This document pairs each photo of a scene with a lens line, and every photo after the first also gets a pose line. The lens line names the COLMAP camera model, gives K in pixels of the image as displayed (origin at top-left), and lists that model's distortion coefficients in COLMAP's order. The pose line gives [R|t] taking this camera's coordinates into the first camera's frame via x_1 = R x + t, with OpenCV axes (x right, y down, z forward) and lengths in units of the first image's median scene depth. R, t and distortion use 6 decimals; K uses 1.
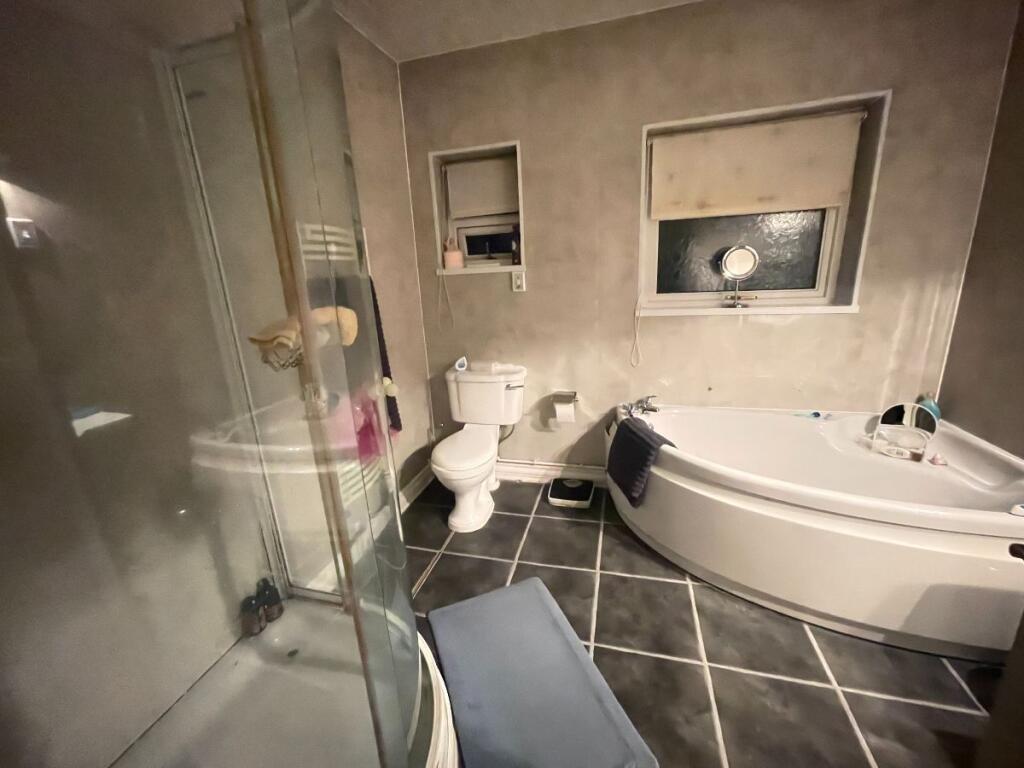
lens RADIAL K [[415.4, 0, 511.9], [0, 415.4, 382.7], [0, 0, 1]] dist [0.001798, -0.000062]
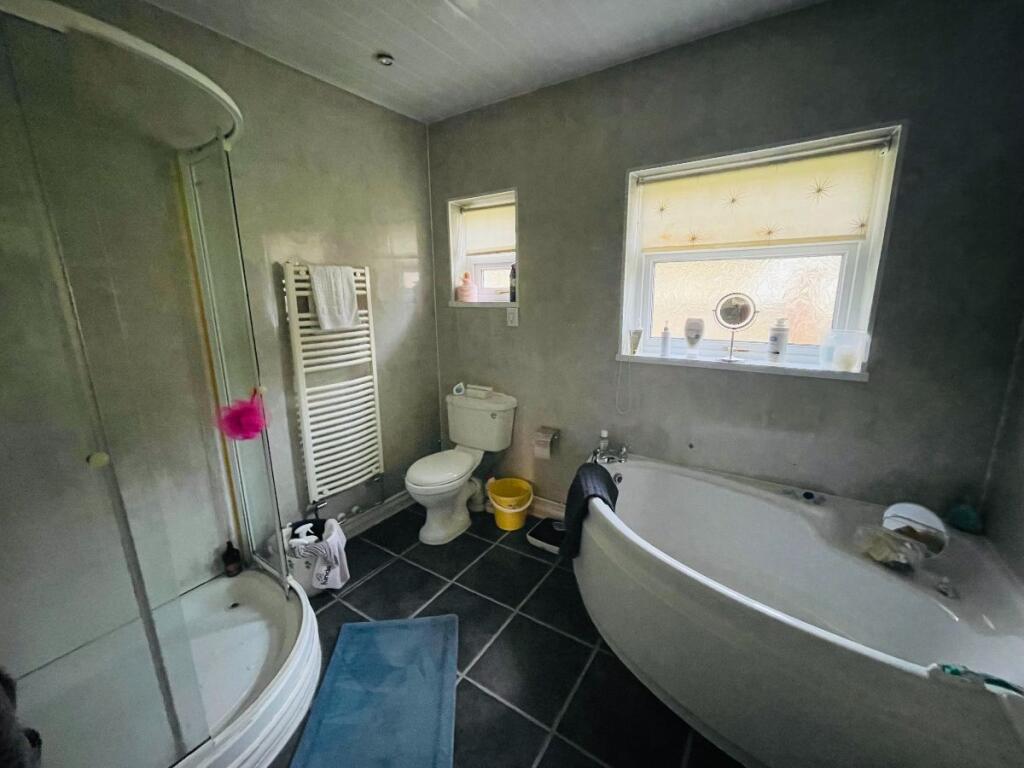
lens RADIAL K [[415.4, 0, 506.0], [0, 415.4, 384.7], [0, 0, 1]] dist [0.001798, -0.000062]
pose [[0.945775, 0.100879, -0.308760, 0.343199], [-0.109832, 0.993881, -0.011707, -0.059360], [0.305690, 0.044984, 0.951068, 0.007374]]
